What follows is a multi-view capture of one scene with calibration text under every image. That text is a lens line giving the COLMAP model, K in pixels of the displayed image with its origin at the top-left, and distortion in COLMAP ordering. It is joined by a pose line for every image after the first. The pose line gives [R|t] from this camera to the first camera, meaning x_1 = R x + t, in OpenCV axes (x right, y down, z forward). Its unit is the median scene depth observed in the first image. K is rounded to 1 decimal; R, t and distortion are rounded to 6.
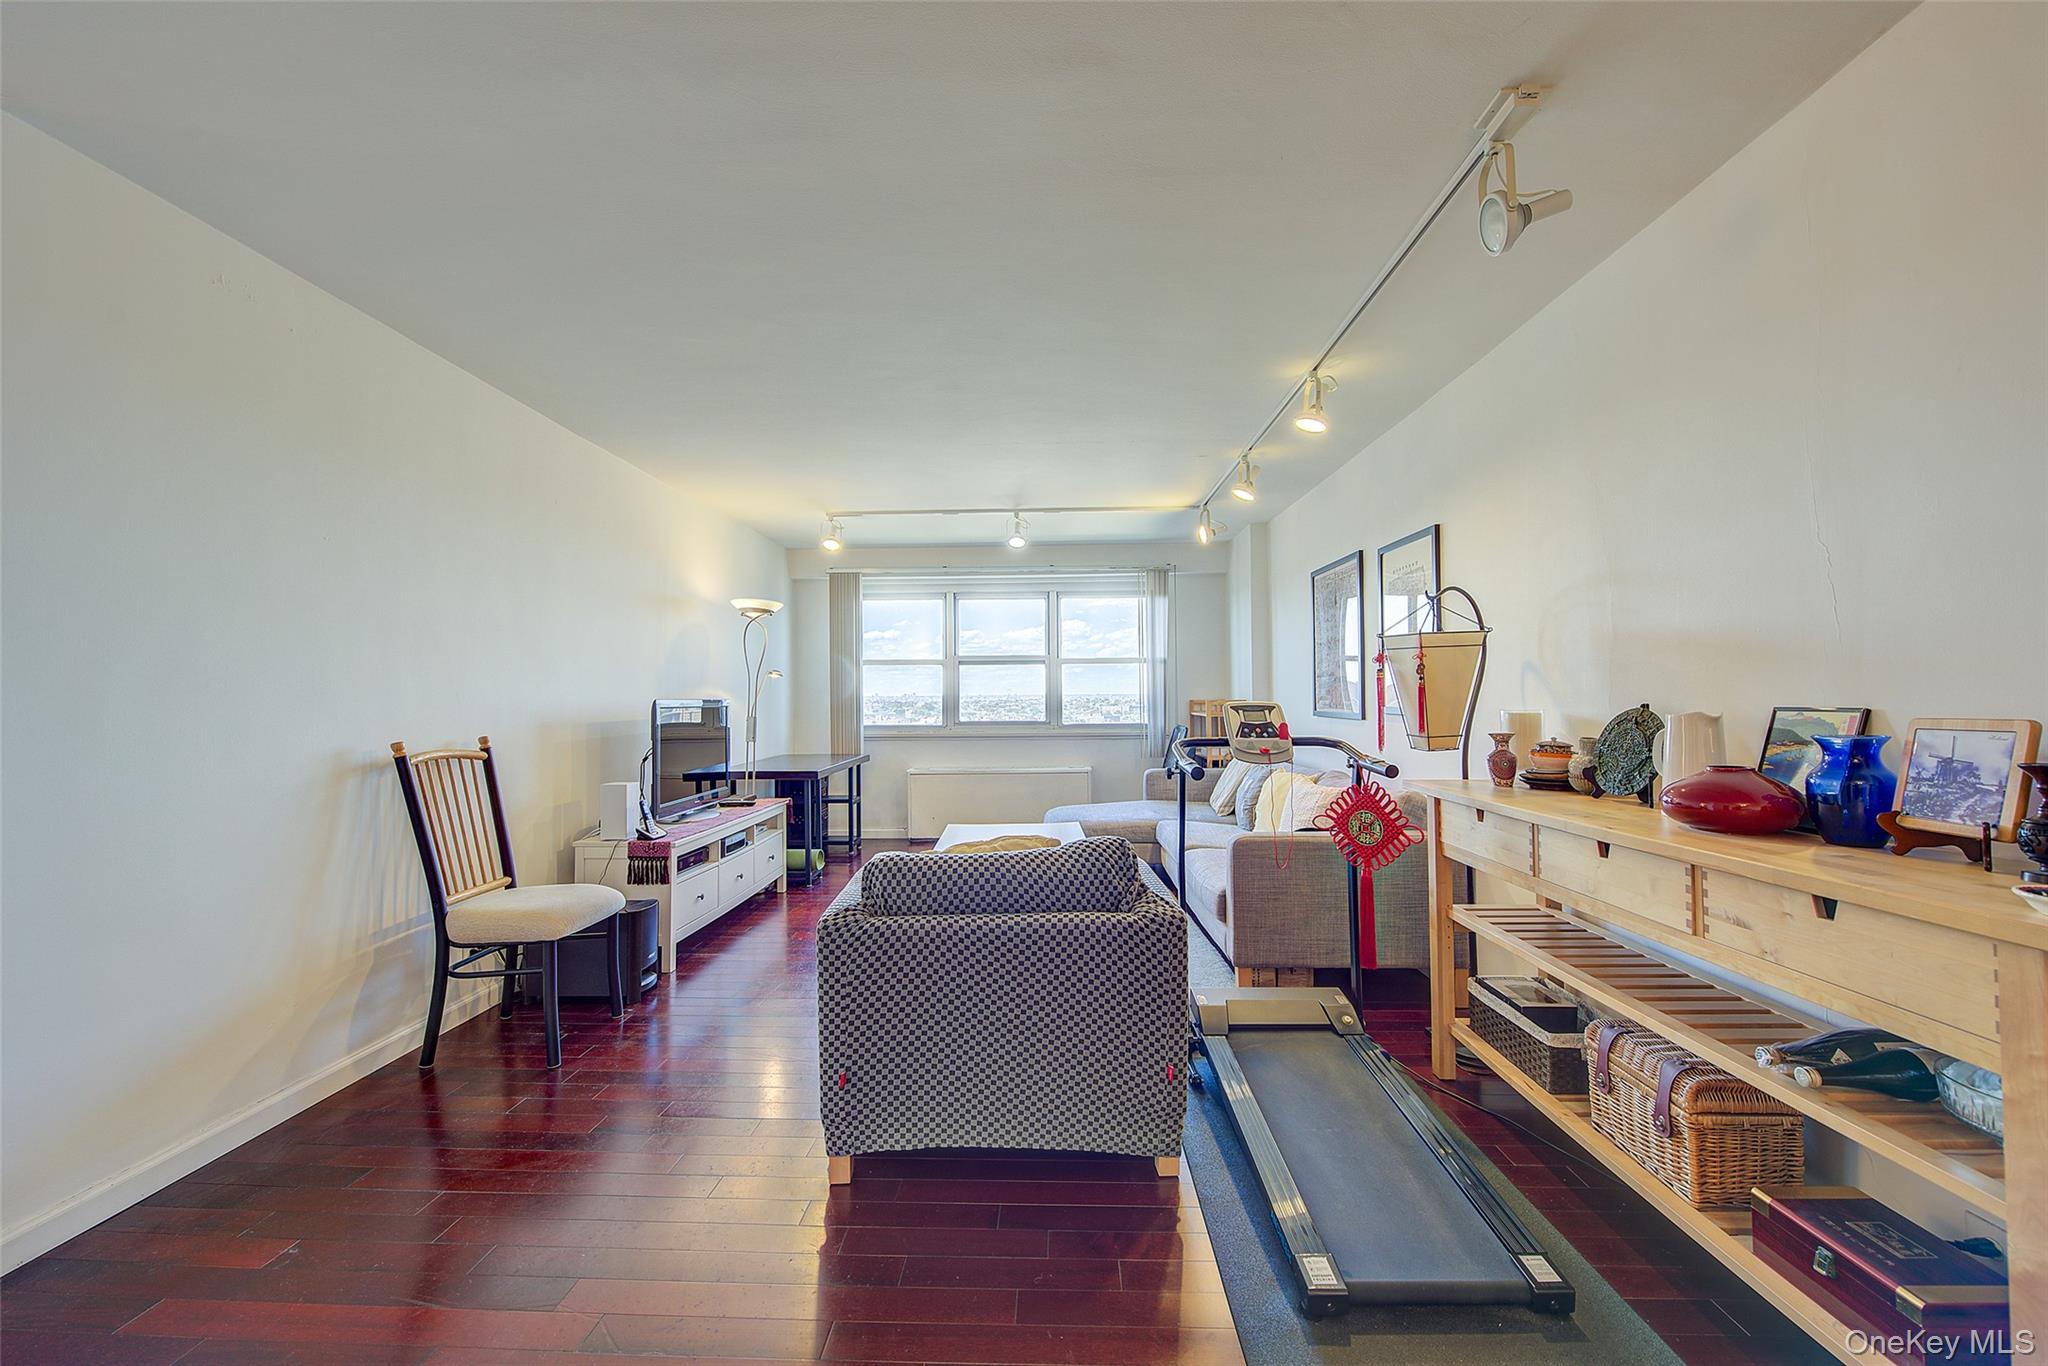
lens RADIAL K [[806.5, 0, 1029.3], [0, 806.5, 686.3], [0, 0, 1]] dist [-0.009421, -0.000042]
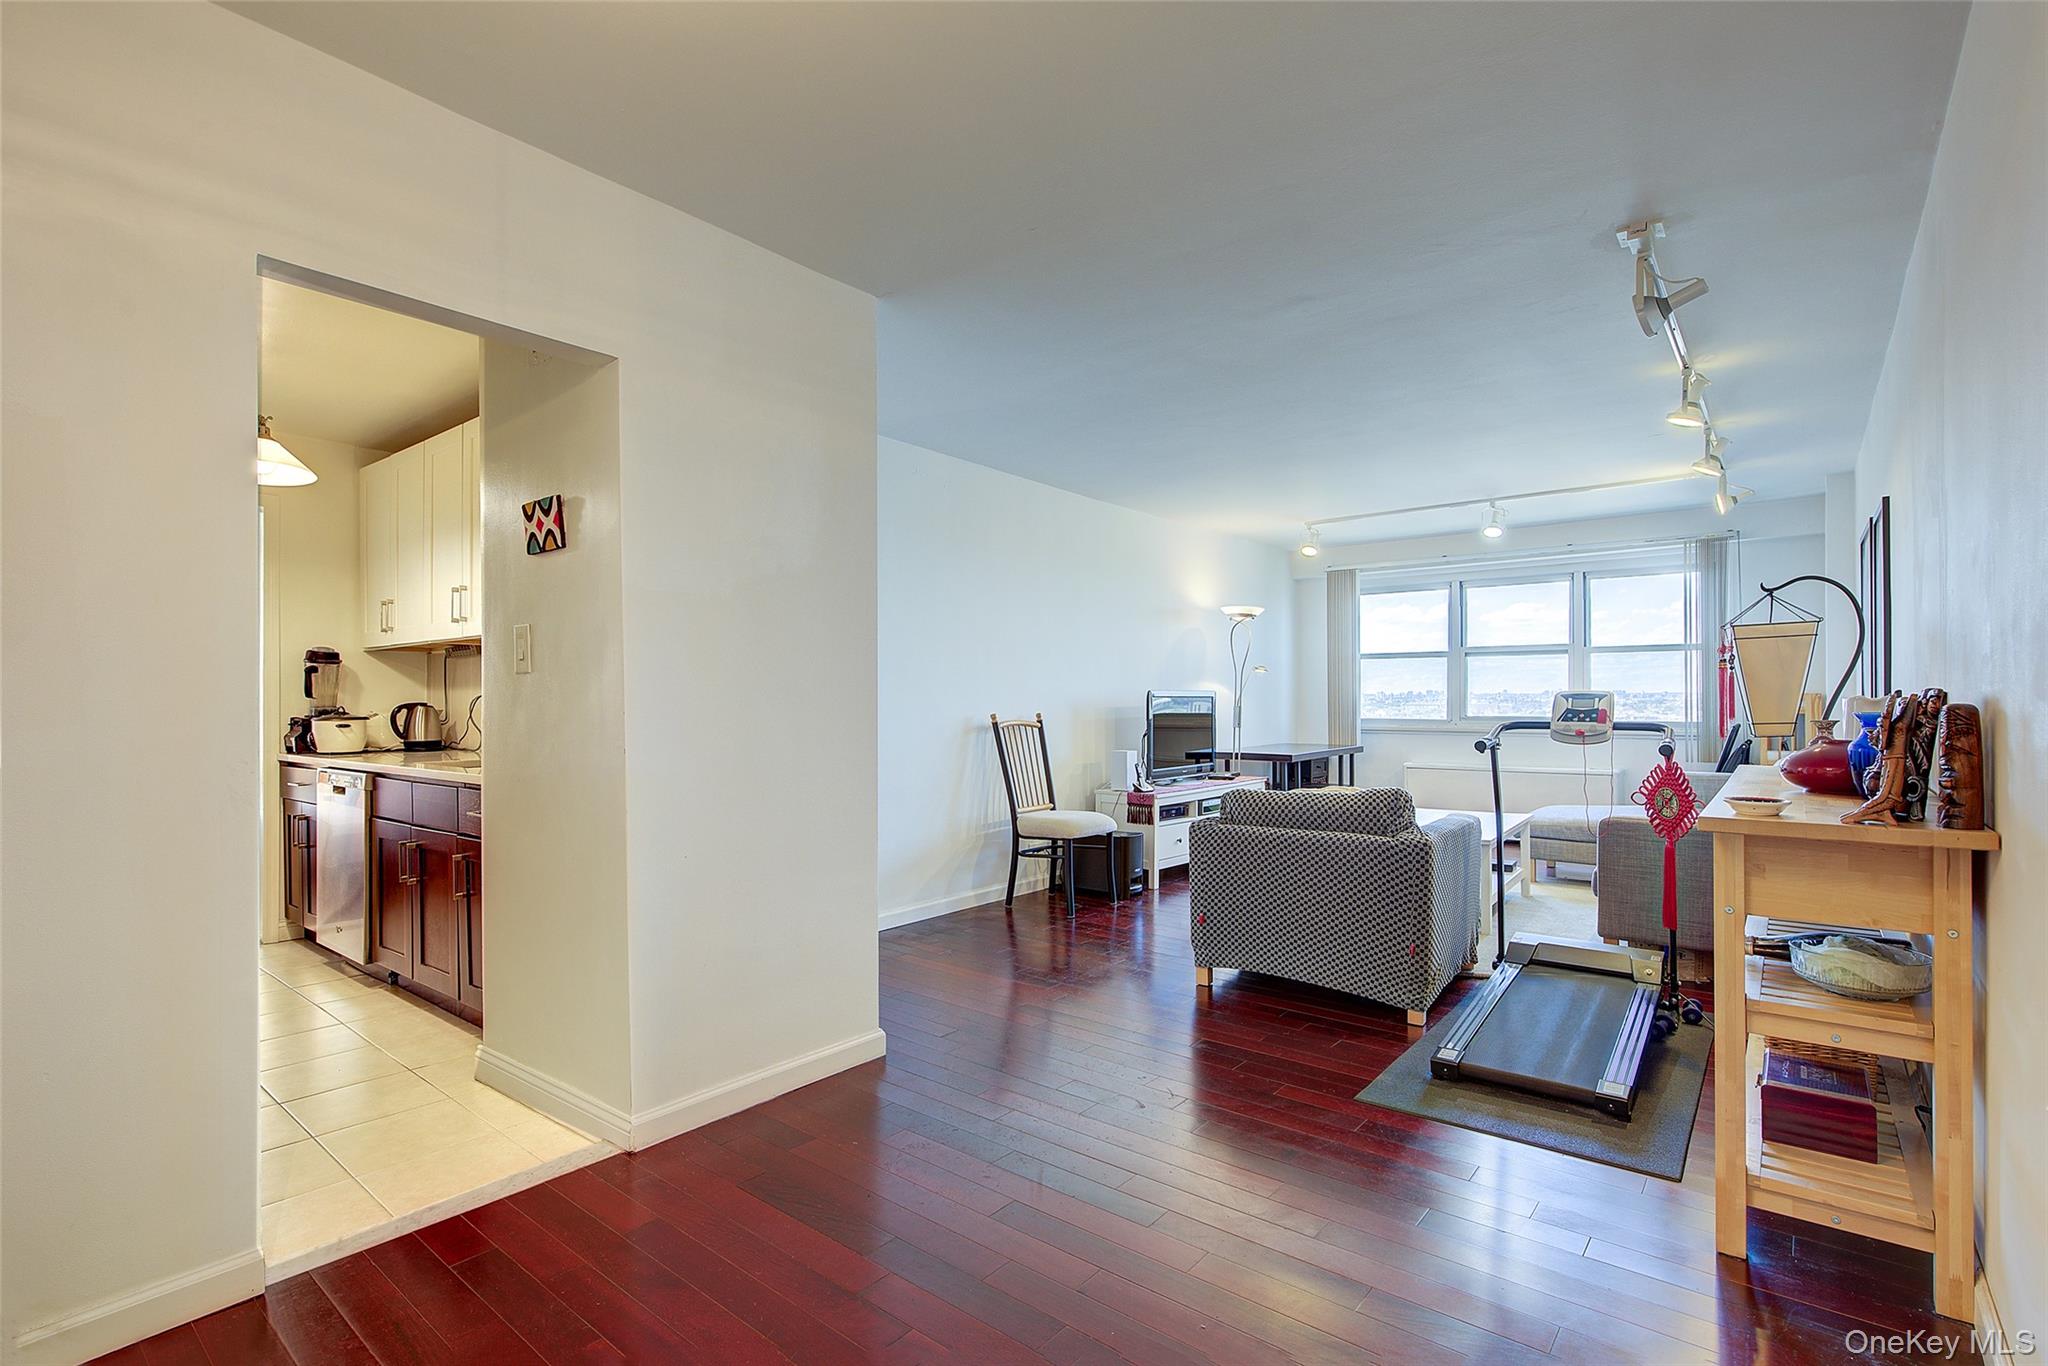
lens RADIAL K [[962.9, 0, 1032.4], [0, 962.9, 690.7], [0, 0, 1]] dist [-0.002784, -0.000113]
pose [[0.797311, -0.000652, -0.603568, 0.422881], [0.006527, 0.999950, 0.007541, 0.003816], [0.603533, -0.009952, 0.797276, -0.480088]]
